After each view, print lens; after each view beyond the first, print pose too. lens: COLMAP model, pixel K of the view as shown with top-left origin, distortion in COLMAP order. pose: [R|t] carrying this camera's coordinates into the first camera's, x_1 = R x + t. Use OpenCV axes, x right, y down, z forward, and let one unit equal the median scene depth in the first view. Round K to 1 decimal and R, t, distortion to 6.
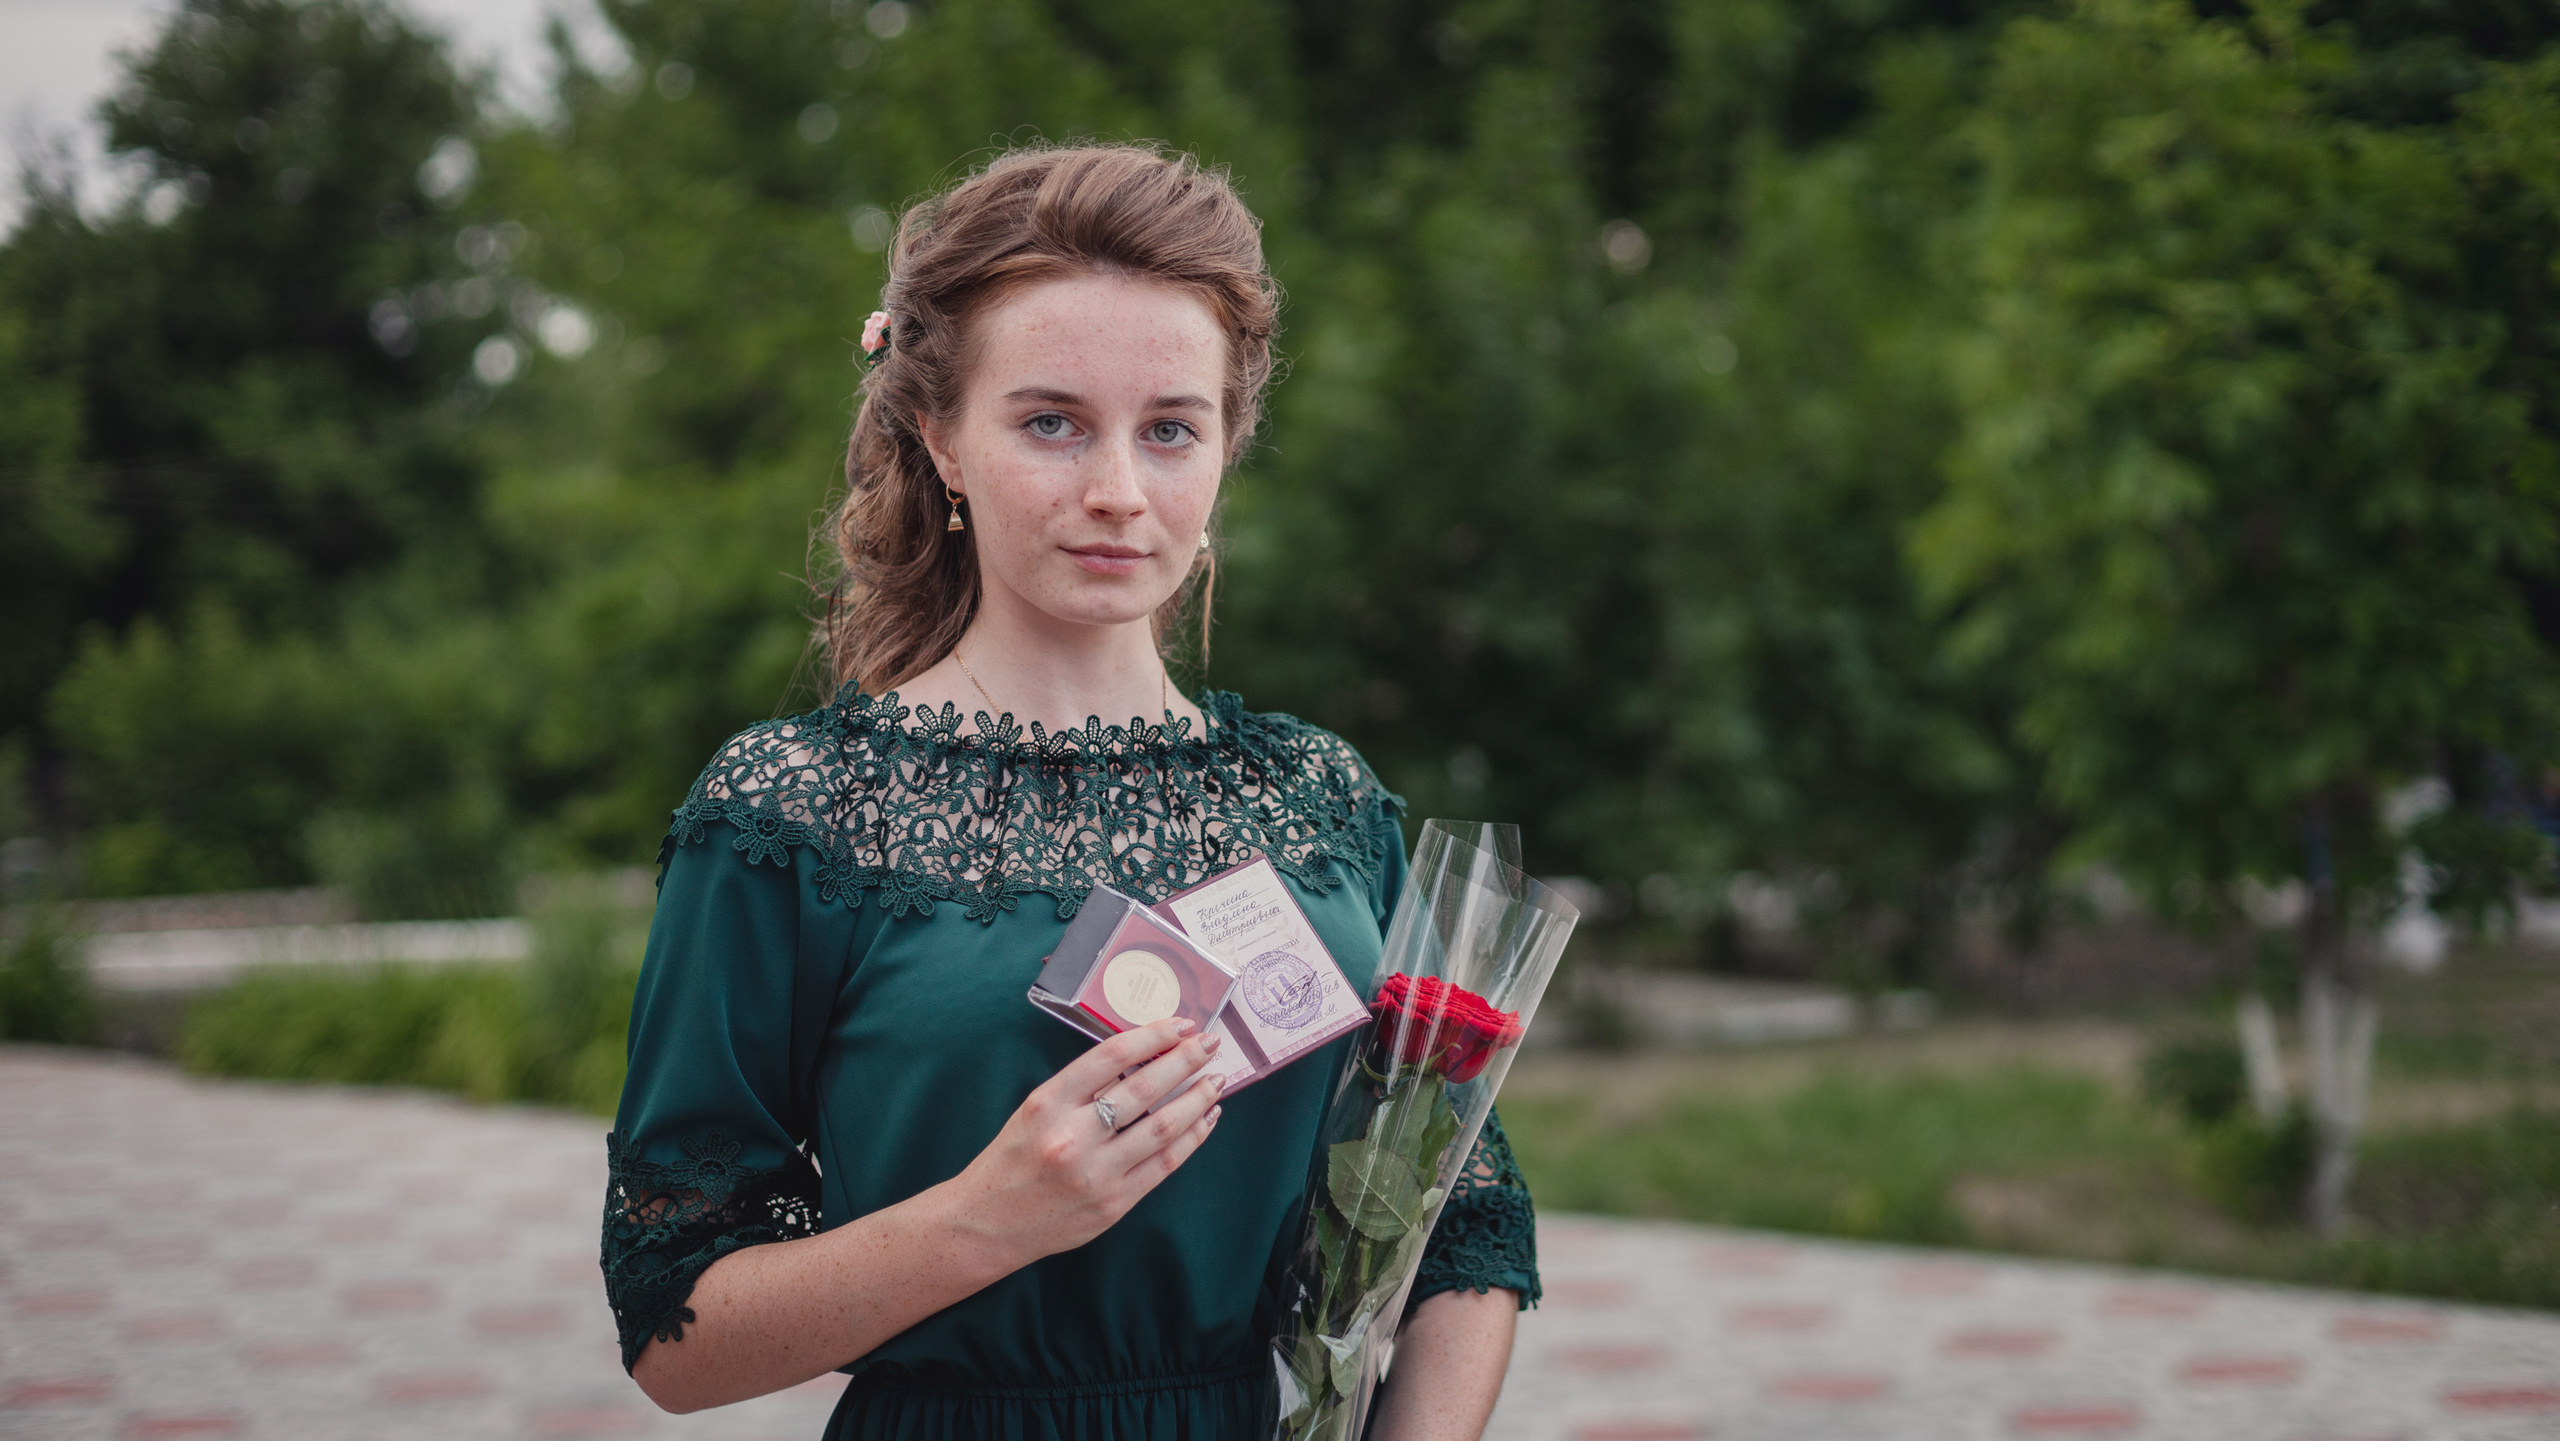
lens RADIAL K [[3720.8, 0, 1292.2], [0, 3720.8, 716.8], [0, 0, 1]] dist [-0.149456, 0.082433]
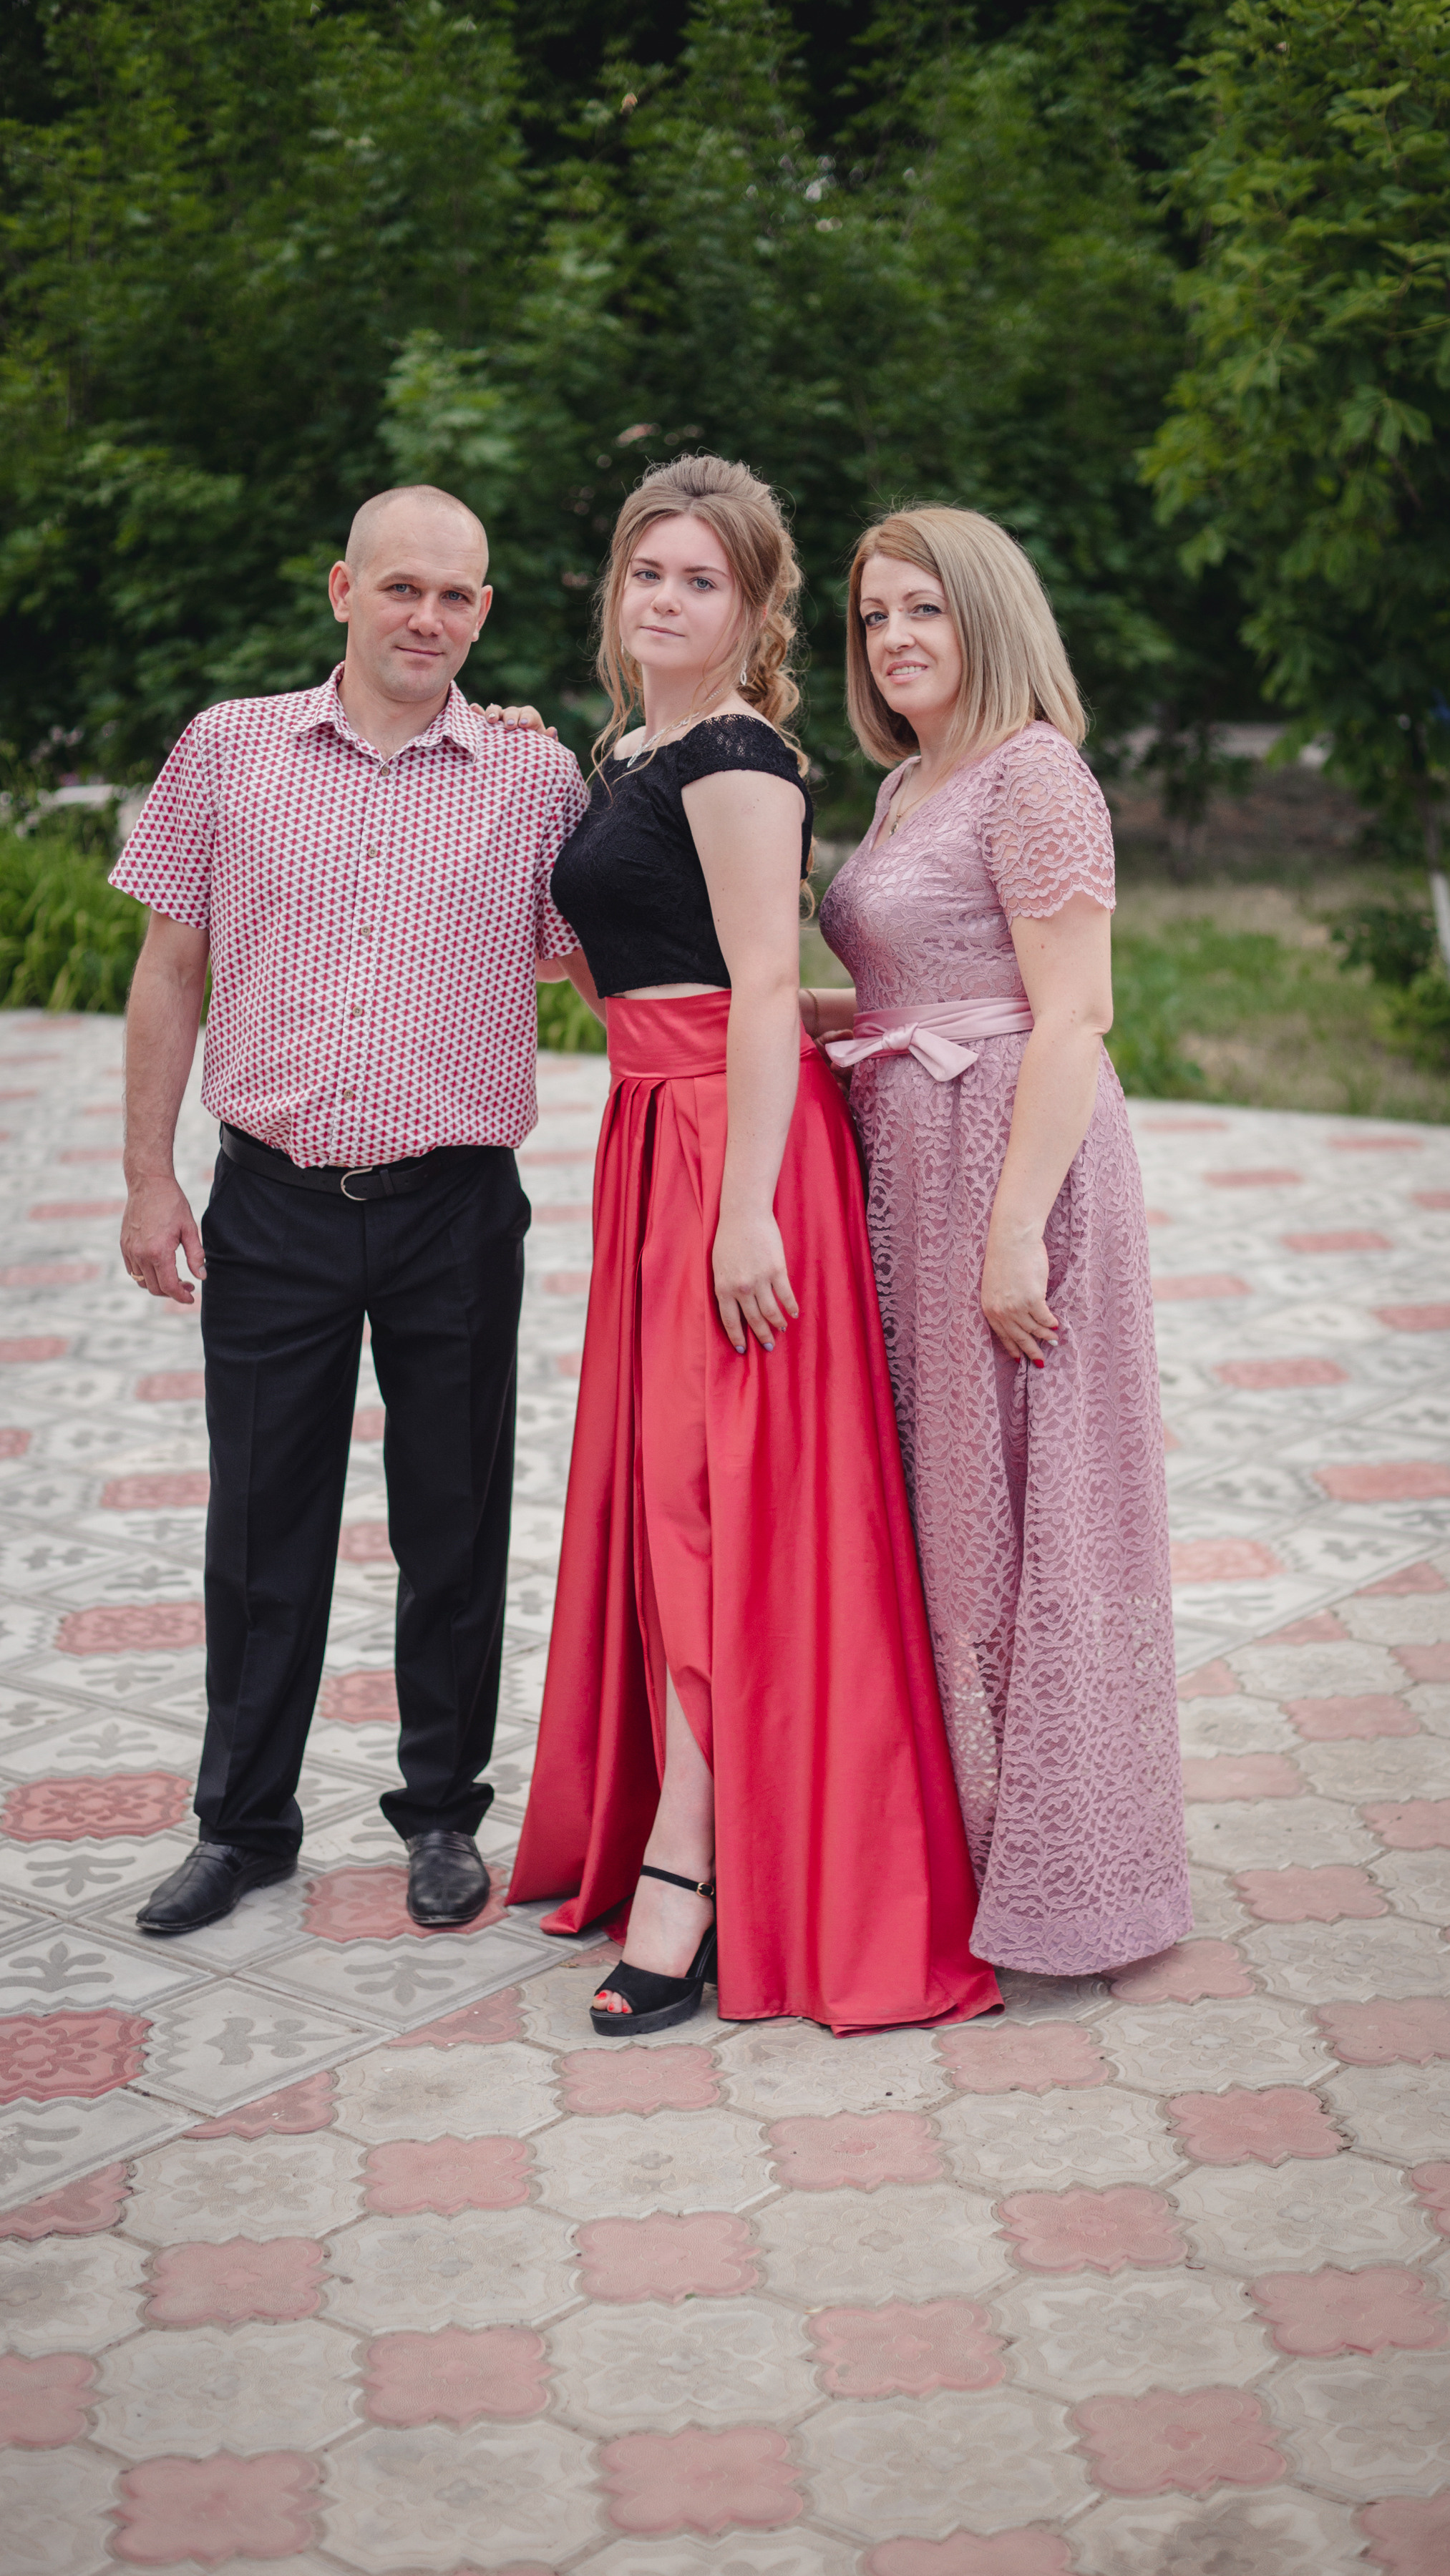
lens RADIAL K [[3699.0, 0, 727.3], [0, 3699.0, 1307.5], [0, 0, 1]] dist [-0.151897, 0.121759]
pose [[0.994808, -0.025877, 0.098428, -0.076798], [0.005759, 0.979897, 0.199421, -0.020194], [-0.101609, -0.197819, 0.974958, -0.110950]]
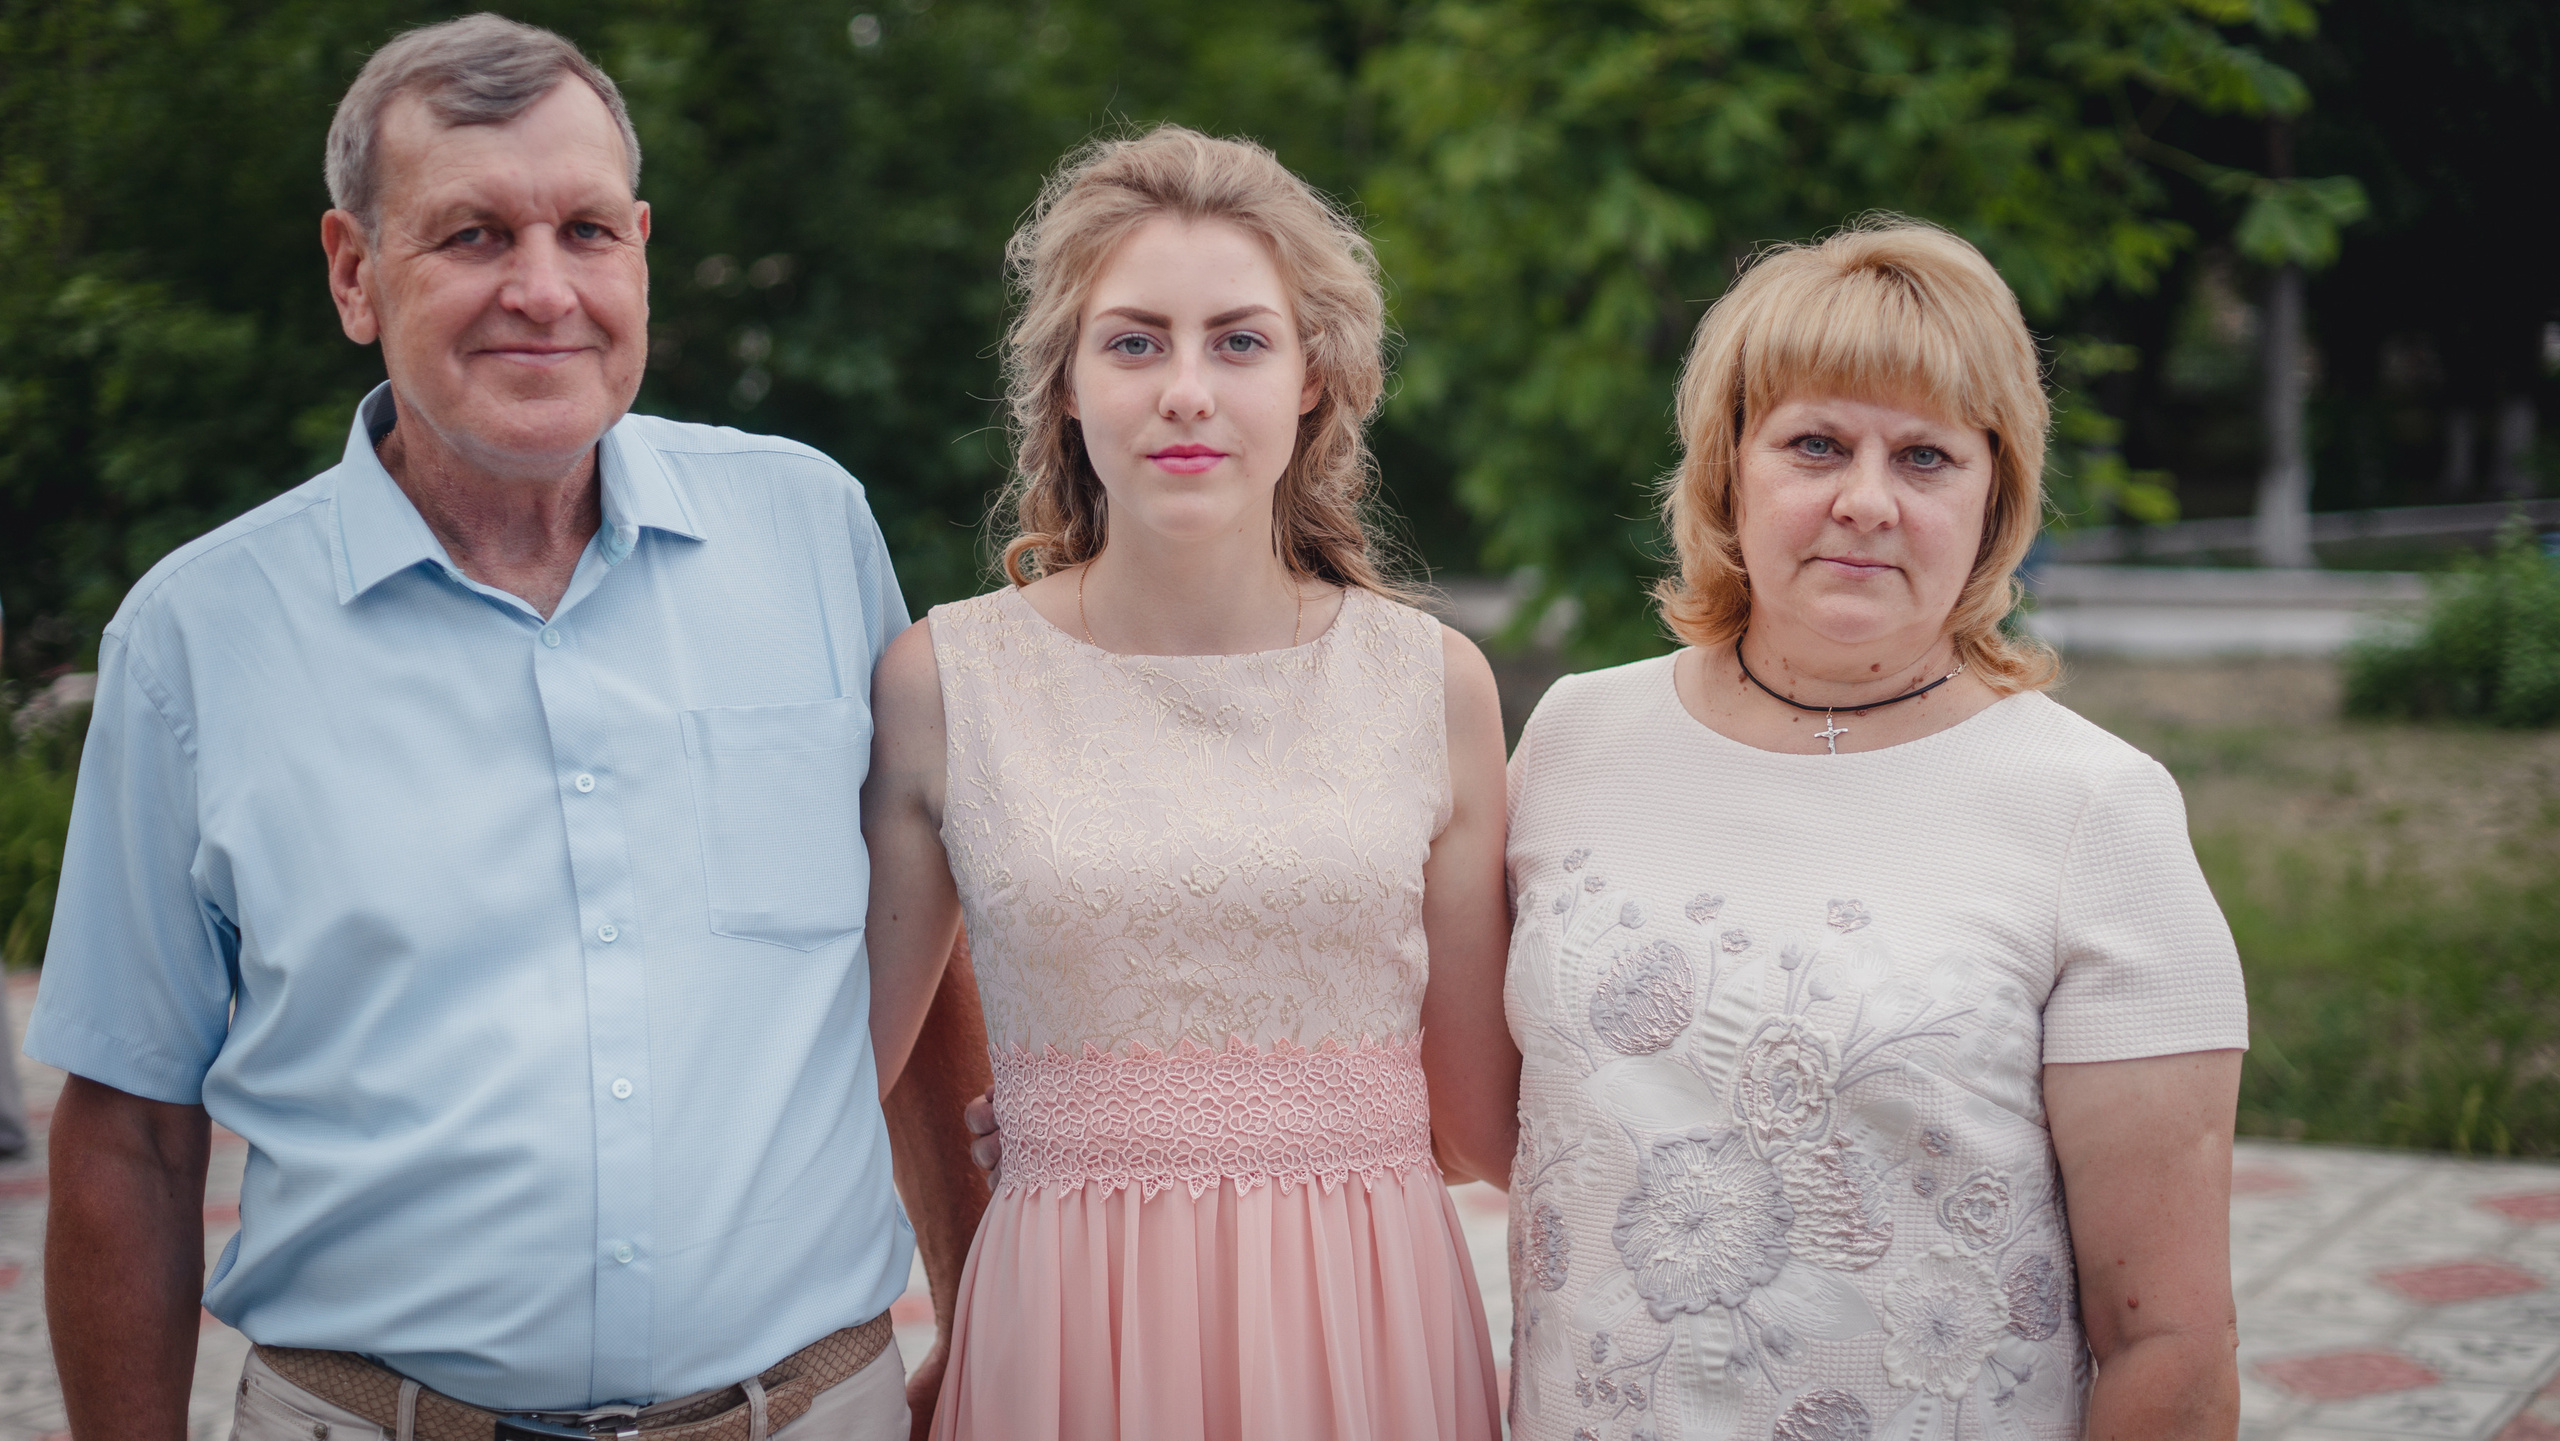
lens RADIAL K [[3706.7, 0, 1292.8], [0, 3706.7, 717.5], [0, 0, 1]] dist [-0.140744, 0.041198]
pose [[0.975801, -0.032606, 0.216214, -0.043934], [0.015173, 0.996533, 0.081803, -0.016288], [-0.218131, -0.076543, 0.972913, 0.132375]]
